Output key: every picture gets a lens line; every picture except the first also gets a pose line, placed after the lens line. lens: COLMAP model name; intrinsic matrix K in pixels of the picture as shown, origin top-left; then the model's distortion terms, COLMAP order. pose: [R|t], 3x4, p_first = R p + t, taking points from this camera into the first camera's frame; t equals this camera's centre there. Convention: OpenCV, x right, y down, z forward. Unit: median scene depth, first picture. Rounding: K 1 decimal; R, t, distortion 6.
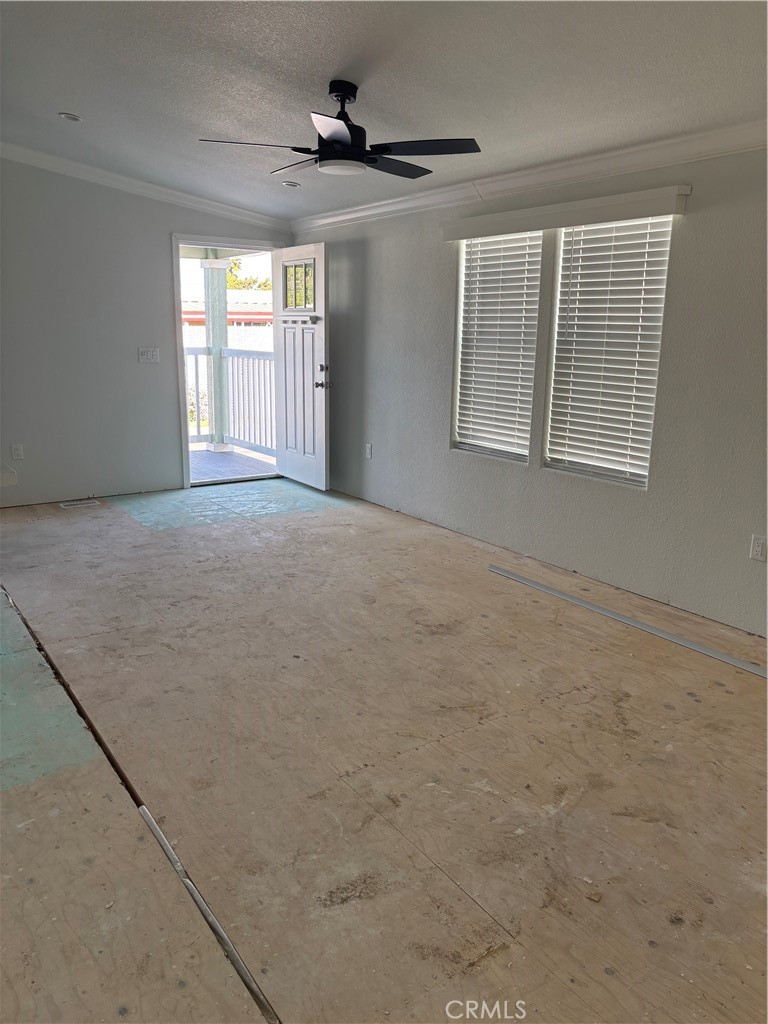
lens RADIAL K [[772.7, 0, 385.9], [0, 772.7, 510.1], [0, 0, 1]] dist [0.027904, -0.015489]
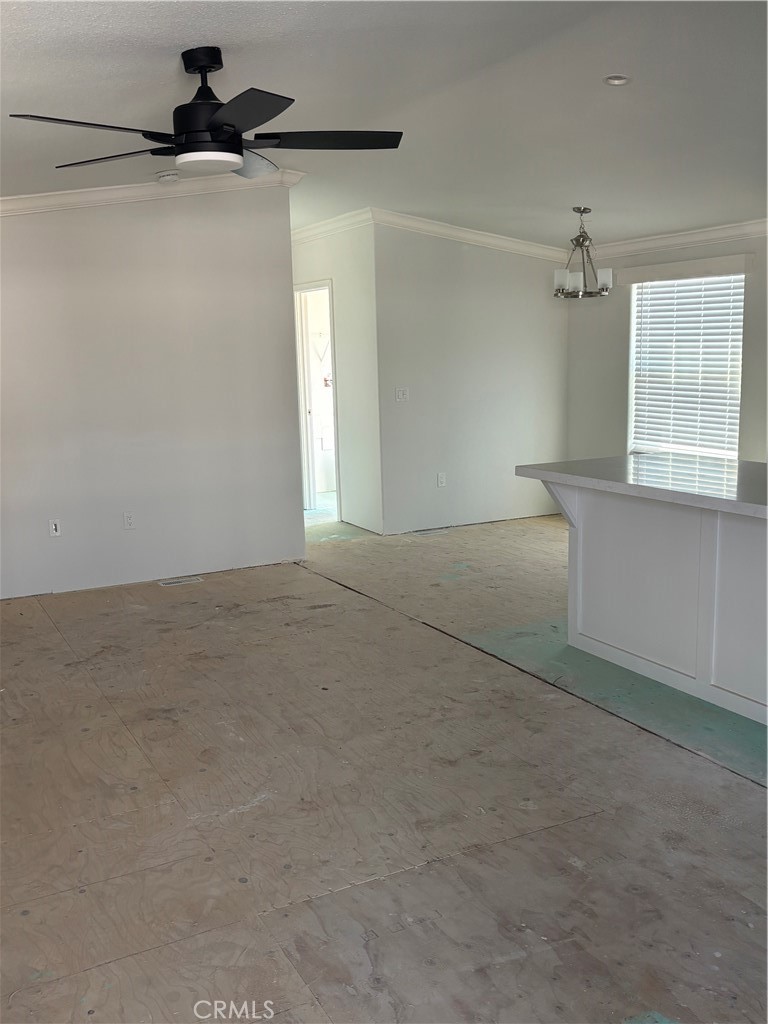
lens RADIAL K [[986.1, 0, 389.2], [0, 986.1, 508.7], [0, 0, 1]] dist [0.036180, 0.000000]
pose [[-0.991378, -0.006980, 0.130844, -0.362136], [0.044724, 0.920583, 0.387977, -0.522608], [-0.123161, 0.390484, -0.912334, 2.044247]]
